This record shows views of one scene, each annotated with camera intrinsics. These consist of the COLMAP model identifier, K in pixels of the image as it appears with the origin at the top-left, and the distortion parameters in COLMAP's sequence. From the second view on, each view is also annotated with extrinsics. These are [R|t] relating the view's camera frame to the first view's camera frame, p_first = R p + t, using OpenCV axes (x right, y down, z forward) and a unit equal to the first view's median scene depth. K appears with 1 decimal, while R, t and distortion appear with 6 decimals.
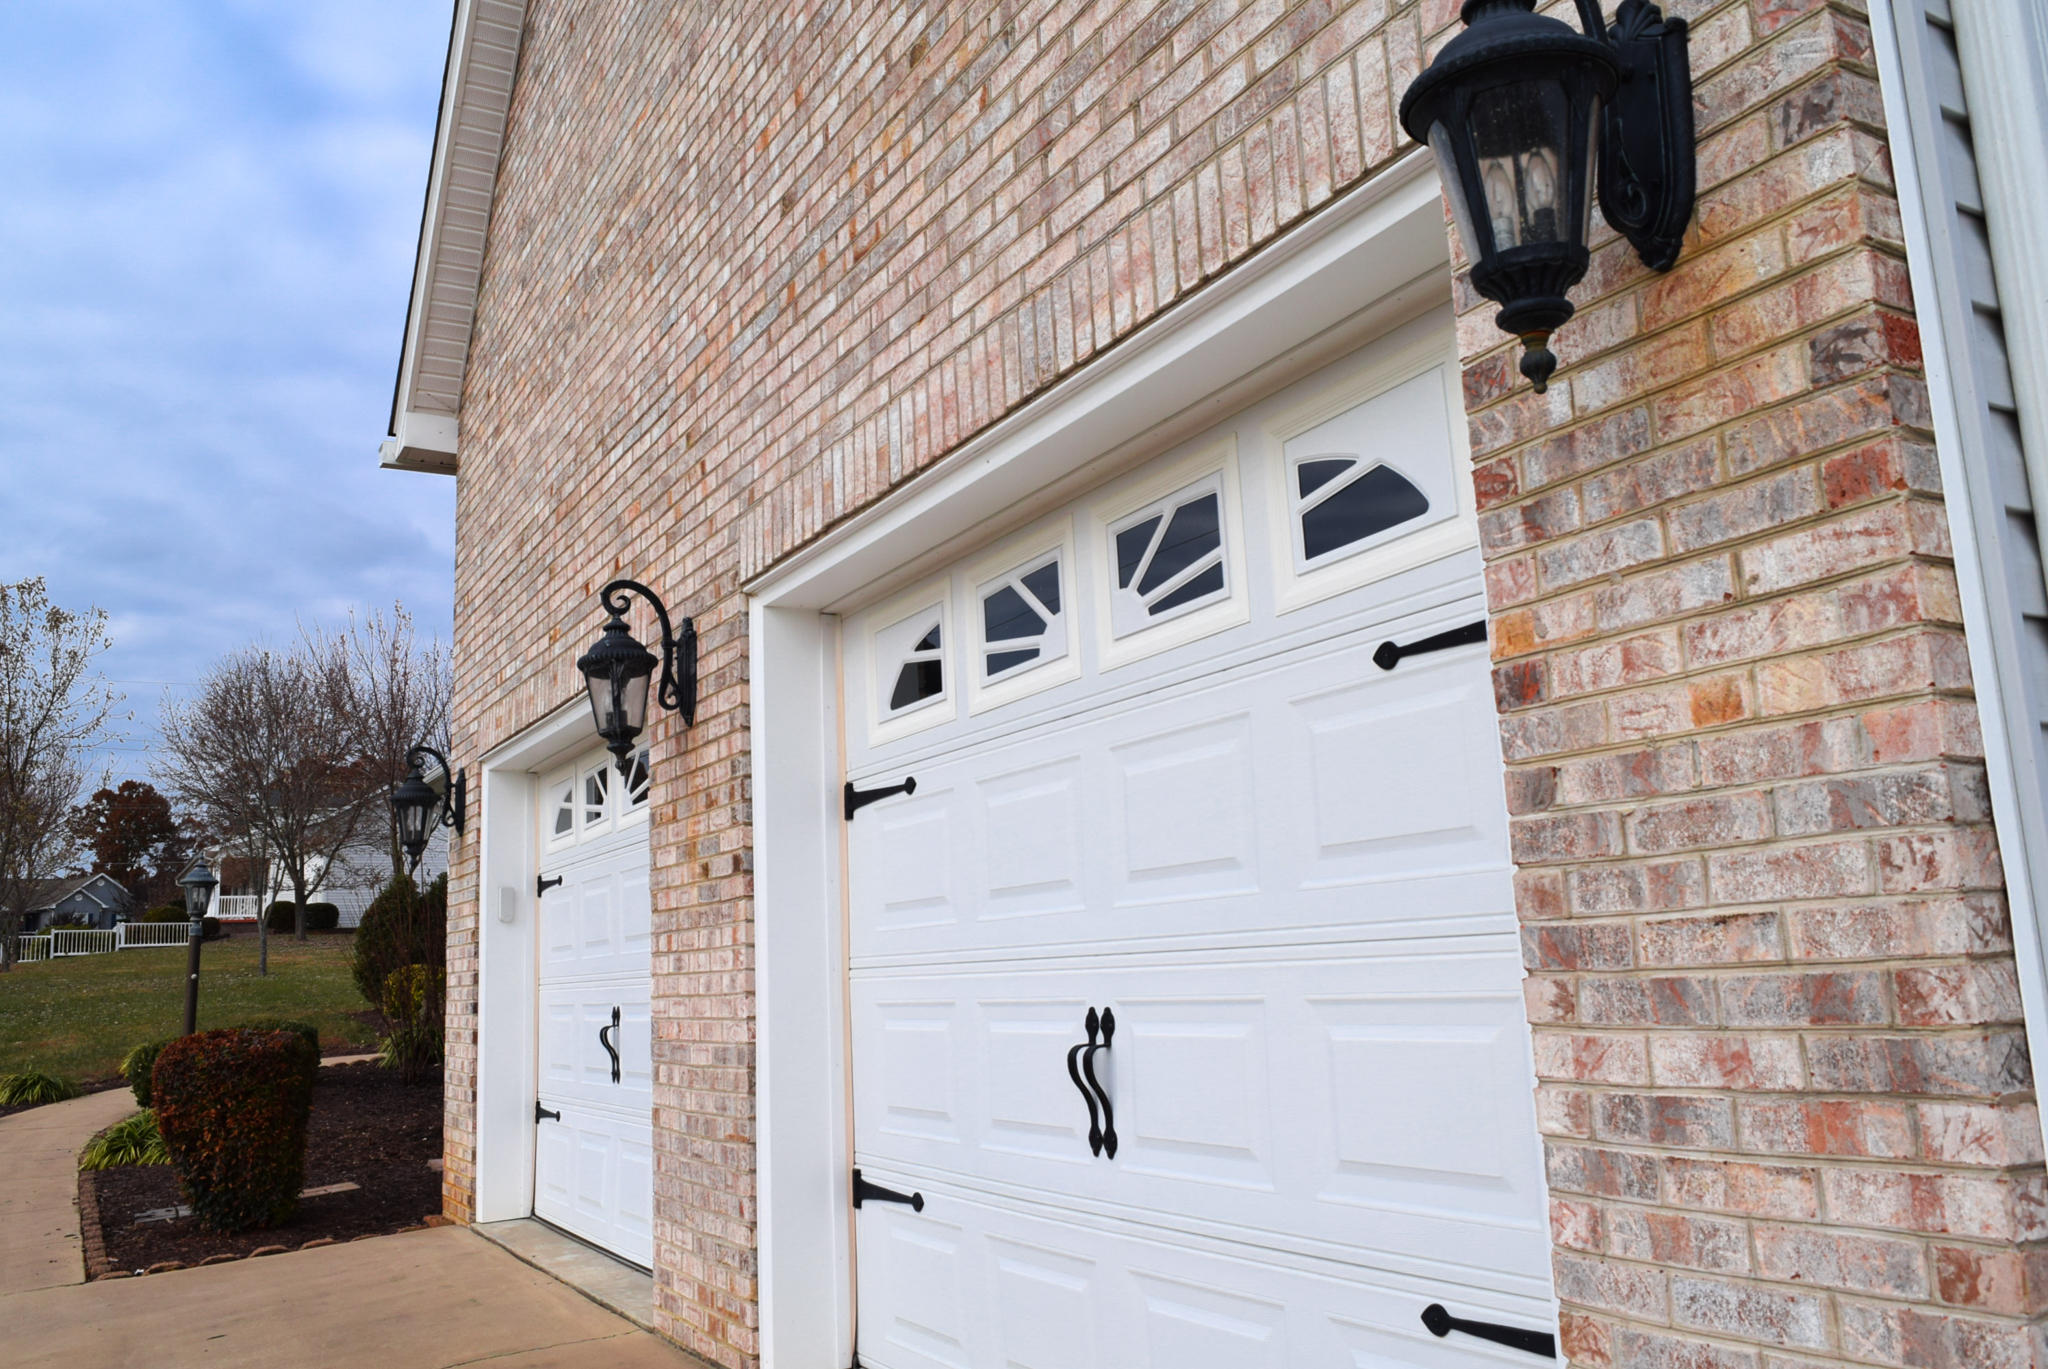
lens RADIAL K [[1590.8, 0, 1027.6], [0, 1590.8, 687.1], [0, 0, 1]] dist [-0.008468, -0.004541]
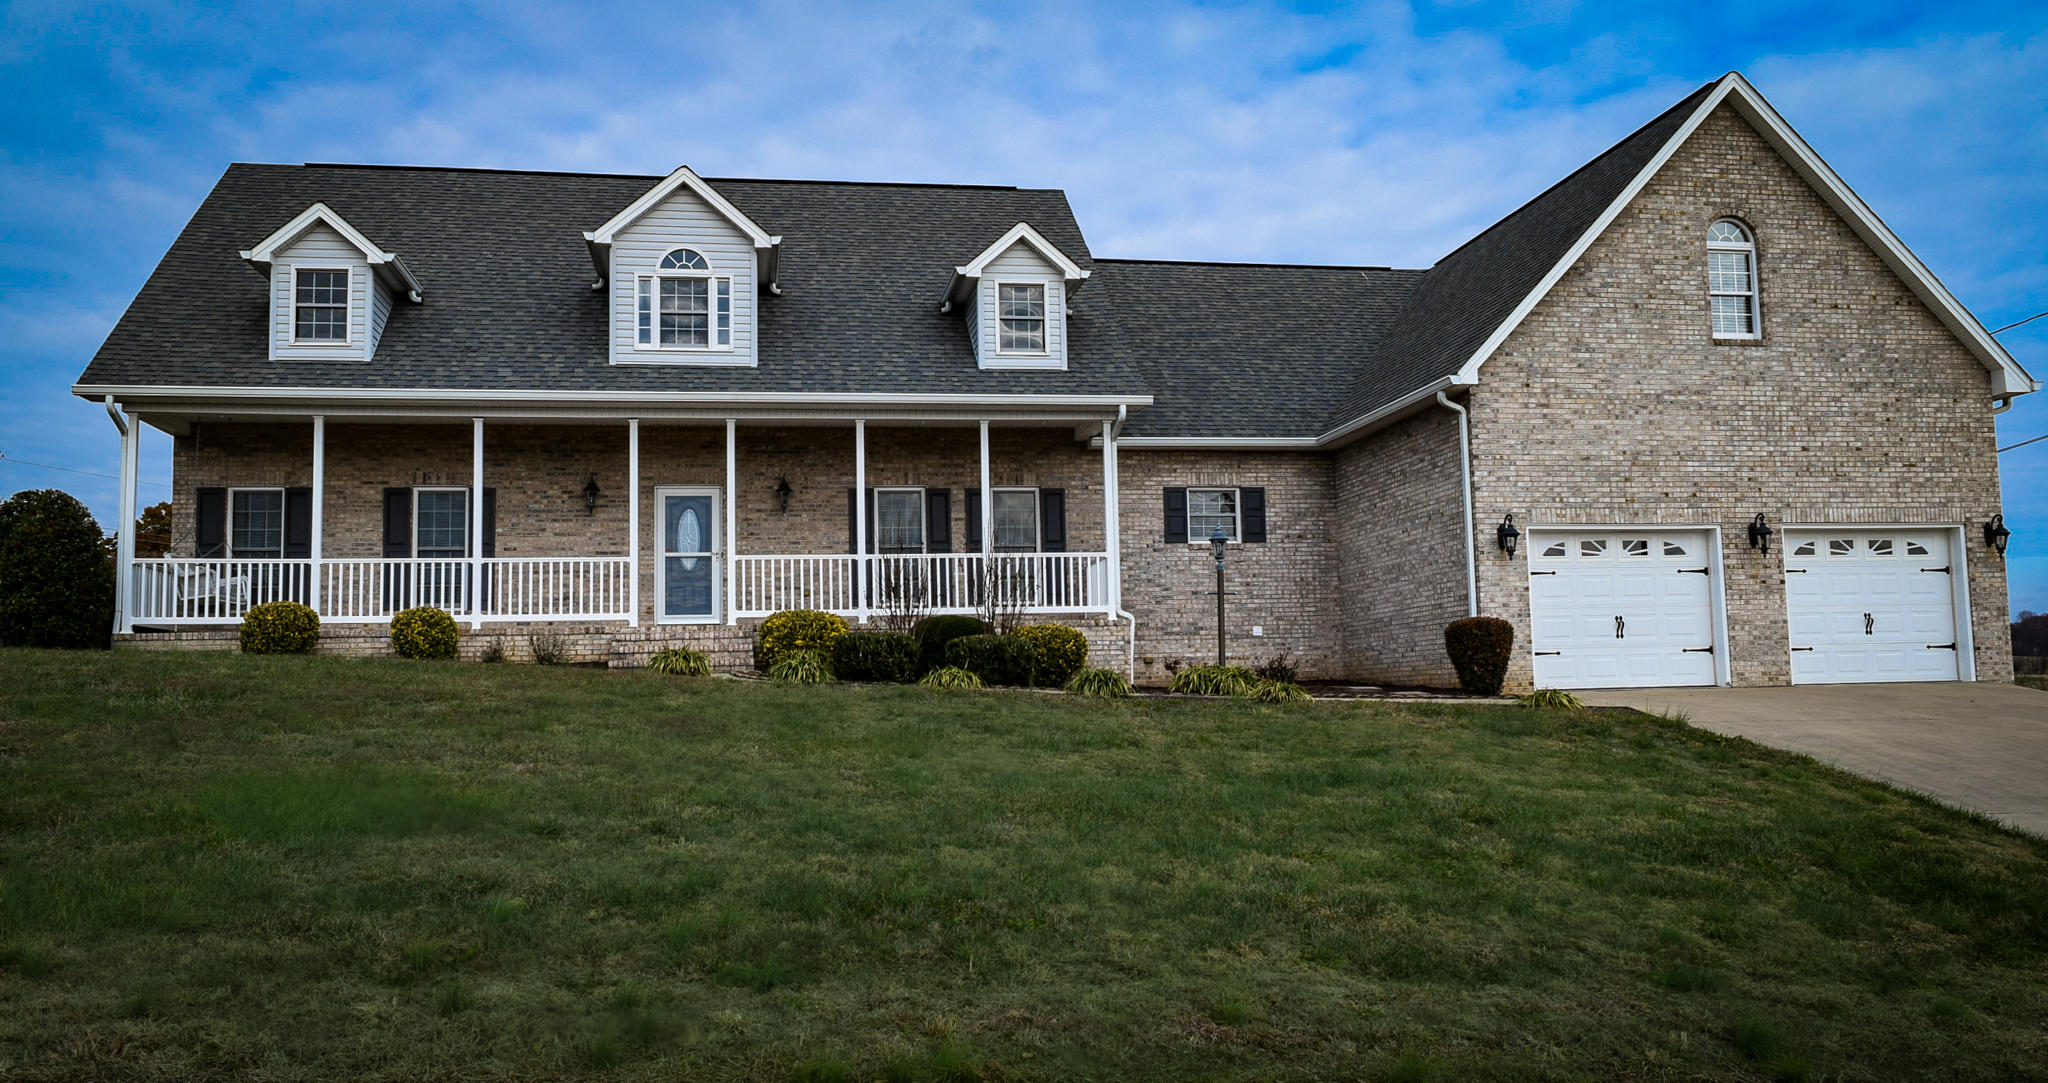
lens RADIAL K [[1543.4, 0, 1026.4], [0, 1543.4, 543.3], [0, 0, 1]] dist [-0.008654, -0.002233]
pose [[0.355190, 0.128206, 0.925961, -3.097681], [-0.157669, 0.984575, -0.075841, 0.414139], [-0.921402, -0.119057, 0.369925, 0.824314]]
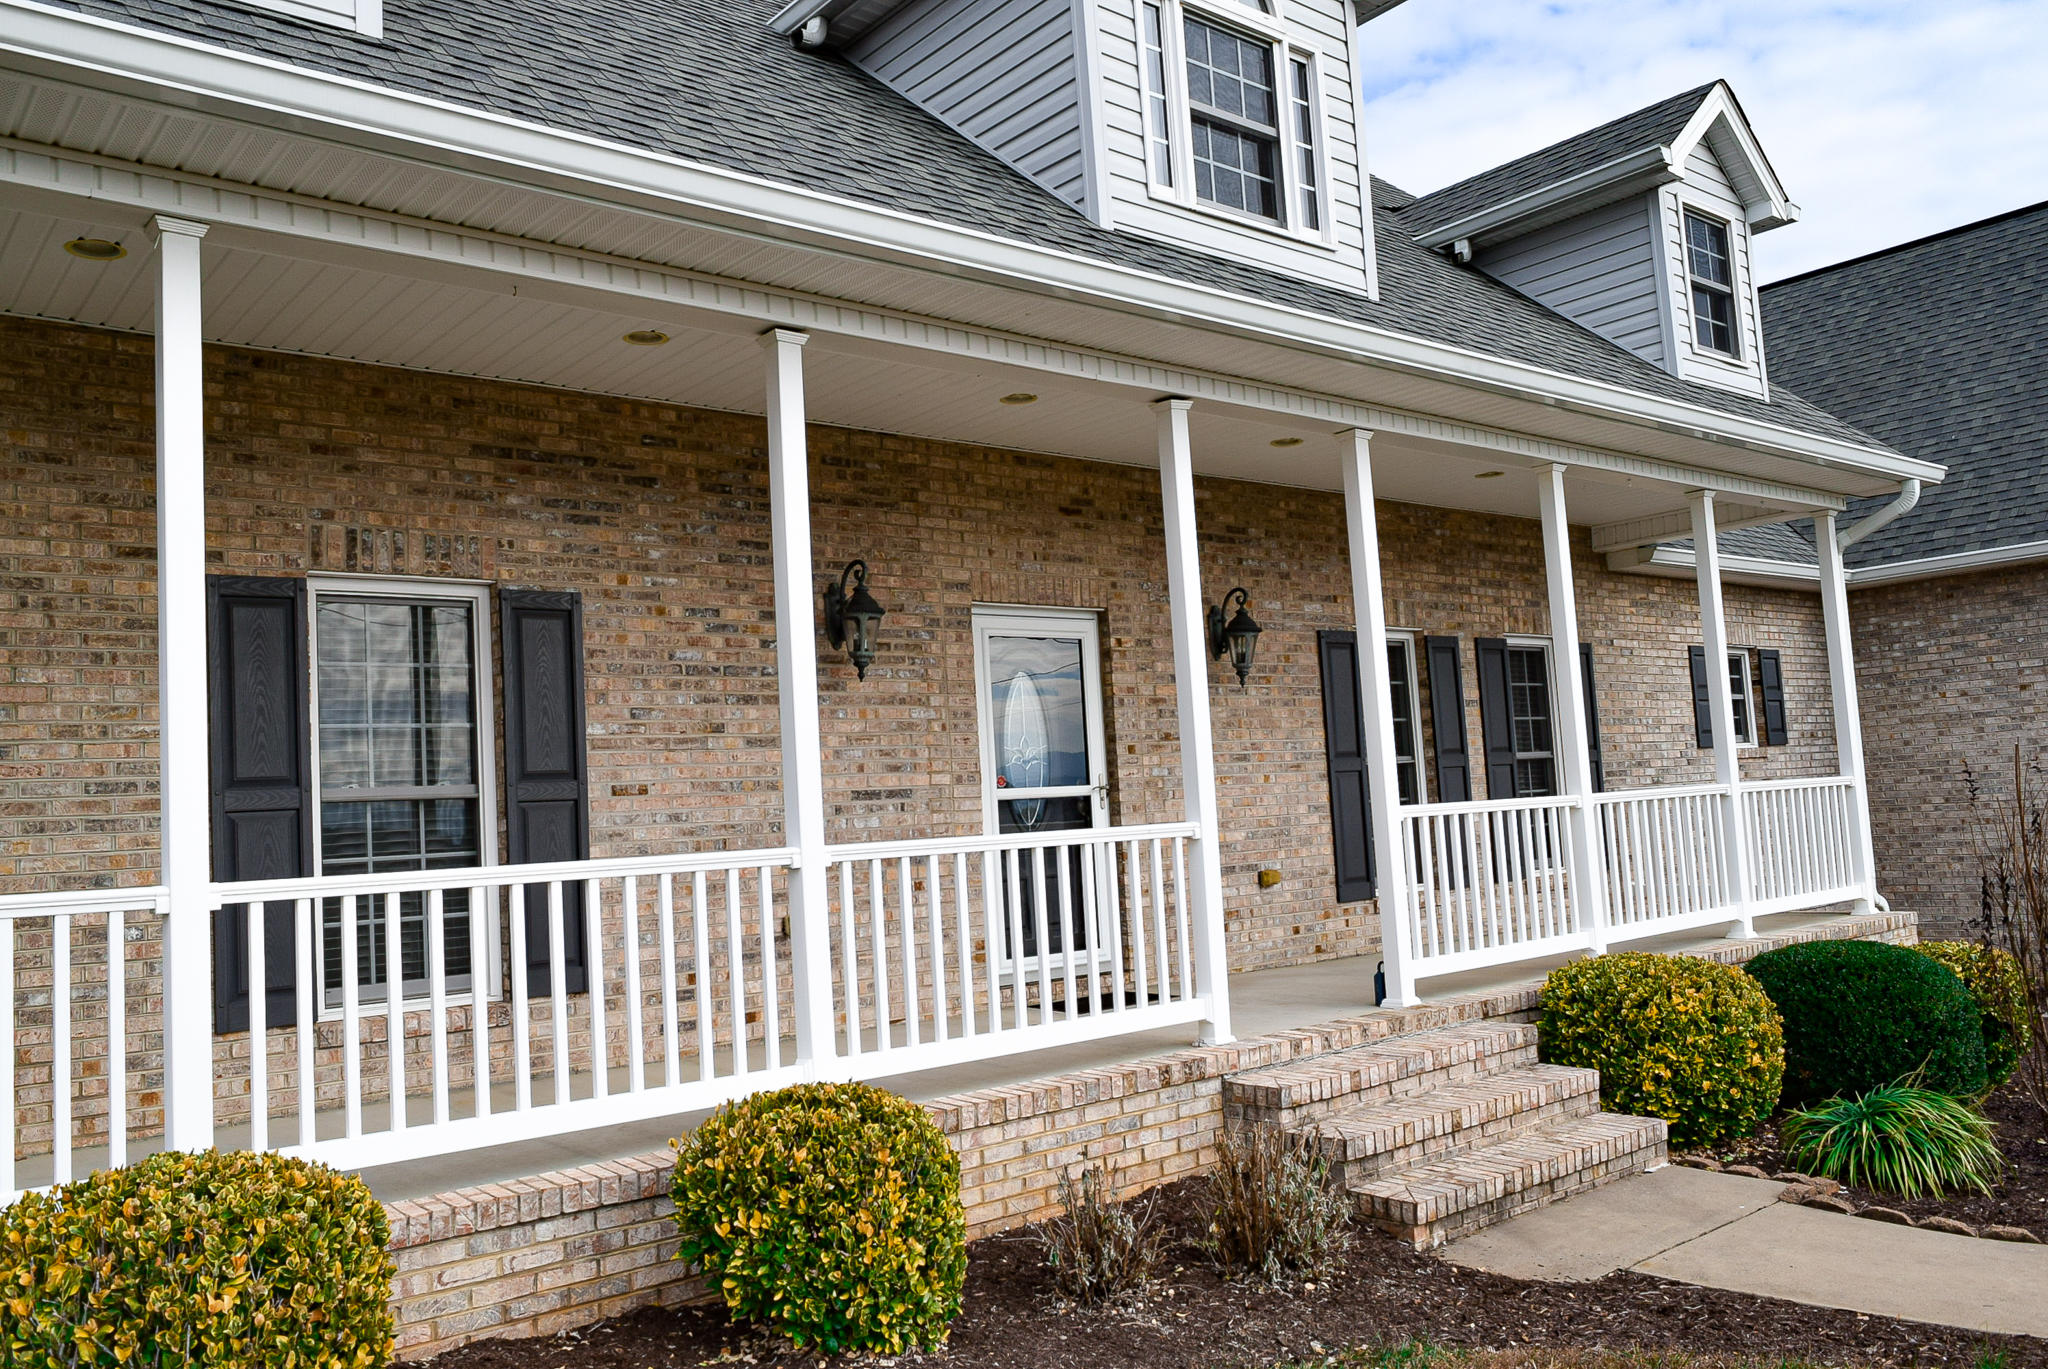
lens RADIAL K [[1590.8, 0, 1017.3], [0, 1590.8, 684.3], [0, 0, 1]] dist [-0.008468, -0.004541]
pose [[-0.160831, 0.137855, 0.977307, -1.662661], [-0.107937, 0.981802, -0.156252, 0.418322], [-0.981062, -0.130618, -0.143025, 2.782177]]
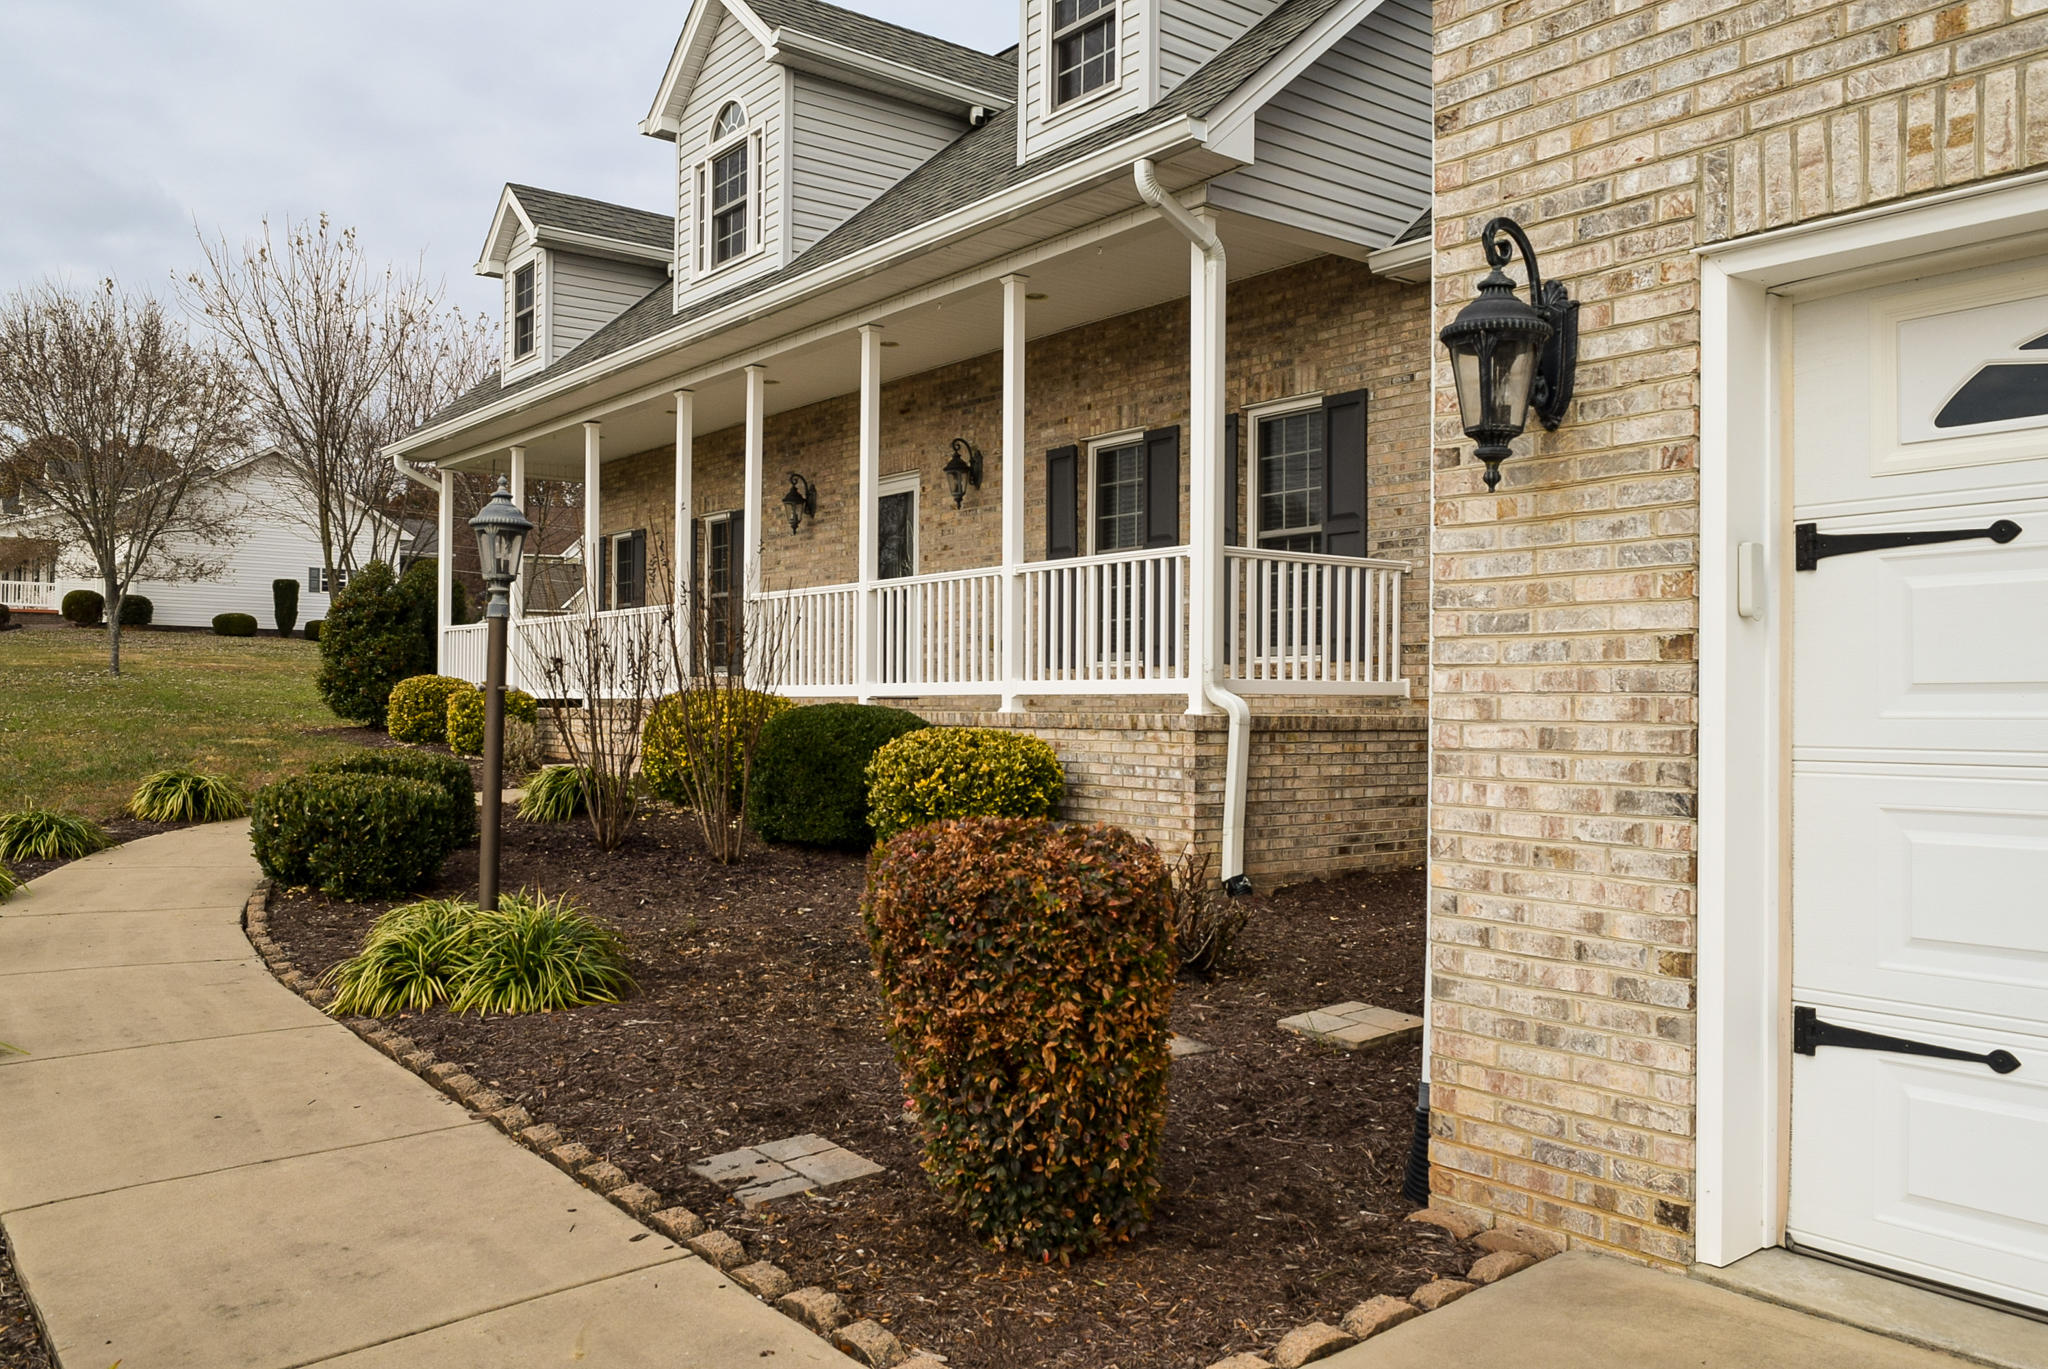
lens RADIAL K [[1590.8, 0, 1026.8], [0, 1590.8, 695.5], [0, 0, 1]] dist [-0.008468, -0.004541]
pose [[0.988922, 0.053433, 0.138489, -0.590159], [-0.075443, 0.984406, 0.158913, 0.112393], [-0.127838, -0.167600, 0.977531, 0.583179]]
